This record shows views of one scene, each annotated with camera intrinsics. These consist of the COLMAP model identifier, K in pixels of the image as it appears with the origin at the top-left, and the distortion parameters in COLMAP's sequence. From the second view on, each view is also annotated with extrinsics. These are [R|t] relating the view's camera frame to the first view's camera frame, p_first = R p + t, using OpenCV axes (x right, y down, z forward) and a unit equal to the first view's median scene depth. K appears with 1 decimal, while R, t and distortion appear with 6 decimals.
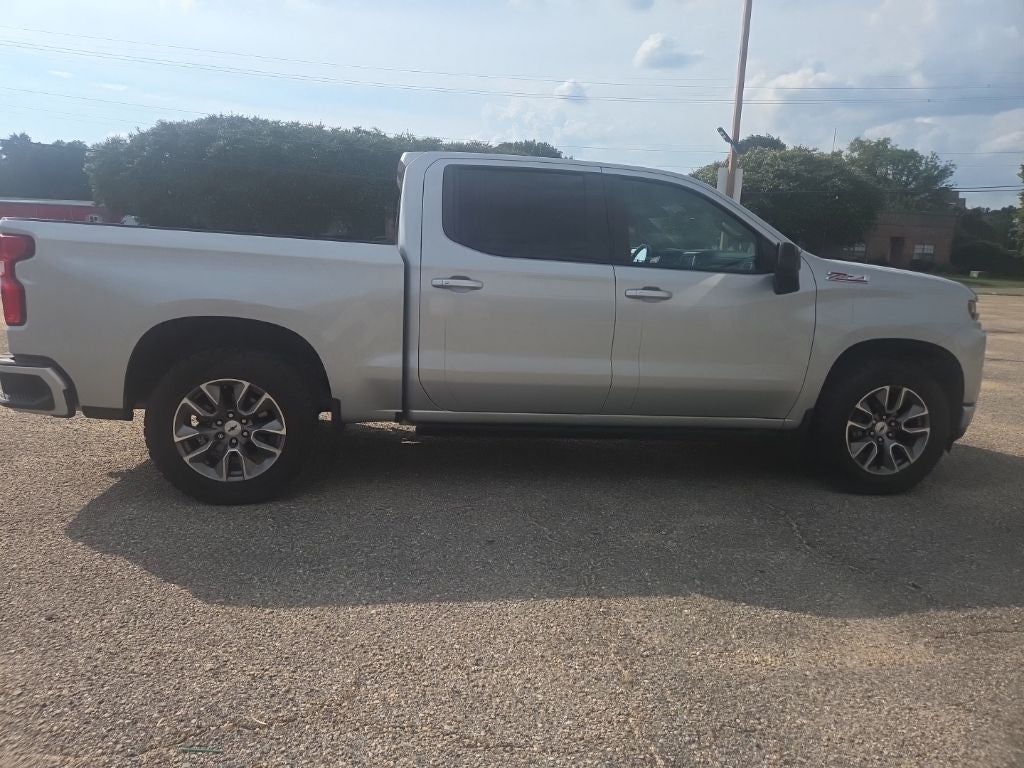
lens RADIAL K [[691.8, 0, 505.9], [0, 691.8, 375.0], [0, 0, 1]] dist [0.065335, -0.054427]
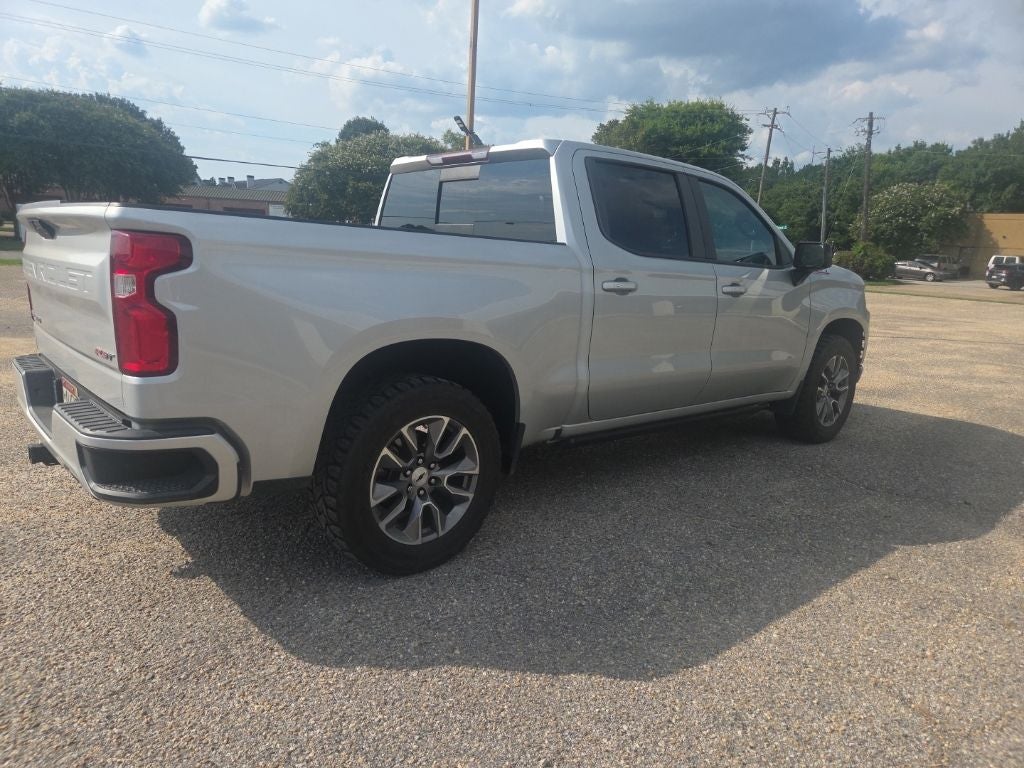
lens RADIAL K [[691.8, 0, 505.4], [0, 691.8, 387.3], [0, 0, 1]] dist [0.065335, -0.054427]
pose [[0.845618, -0.105663, 0.523225, -0.687789], [0.081333, 0.994272, 0.069342, -0.070282], [-0.527555, -0.016082, 0.849369, 0.264869]]
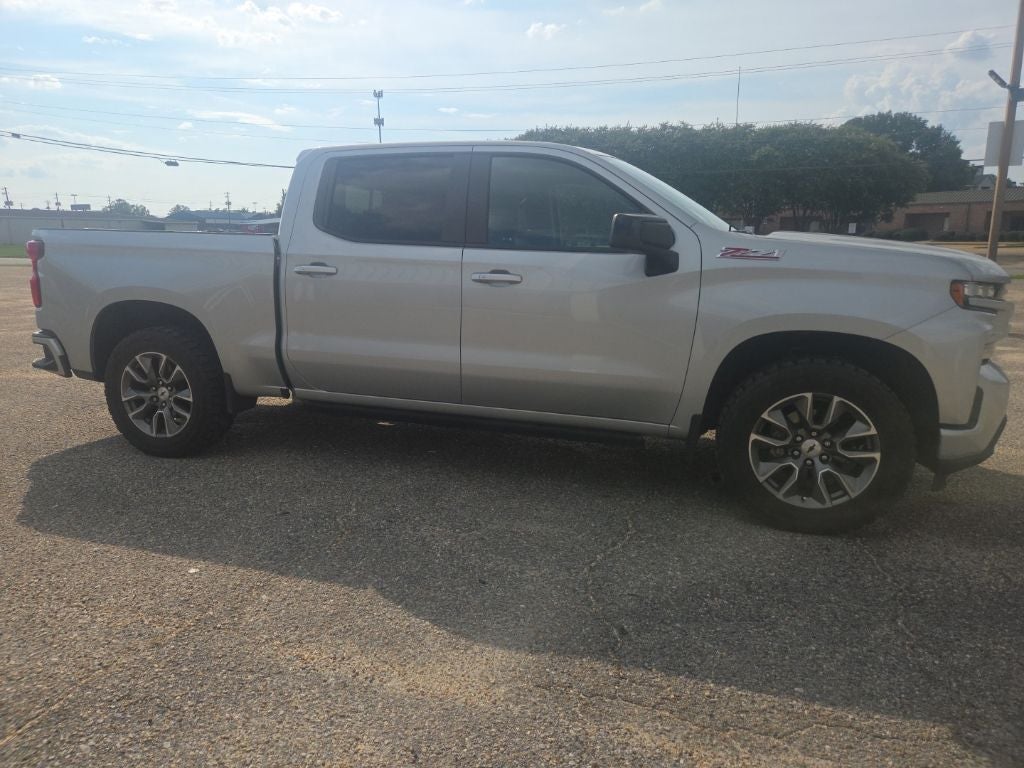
lens RADIAL K [[691.8, 0, 502.9], [0, 691.8, 377.8], [0, 0, 1]] dist [0.065335, -0.054427]
pose [[0.889549, 0.048236, -0.454287, 0.655039], [-0.045943, 0.998814, 0.016093, 0.002458], [0.454524, 0.006555, 0.890710, 0.180768]]
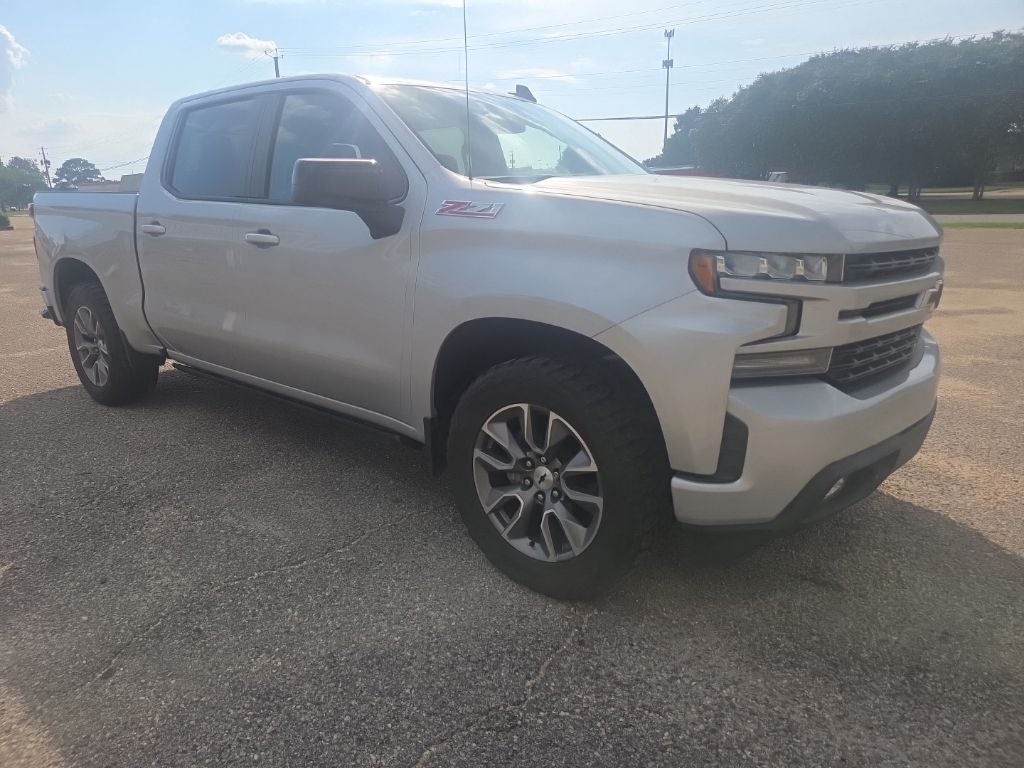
lens RADIAL K [[691.8, 0, 501.9], [0, 691.8, 386.2], [0, 0, 1]] dist [0.065335, -0.054427]
pose [[0.641769, 0.148452, -0.752393, 1.043348], [-0.088620, 0.988869, 0.119520, -0.068830], [0.761761, -0.010027, 0.647781, 0.693927]]
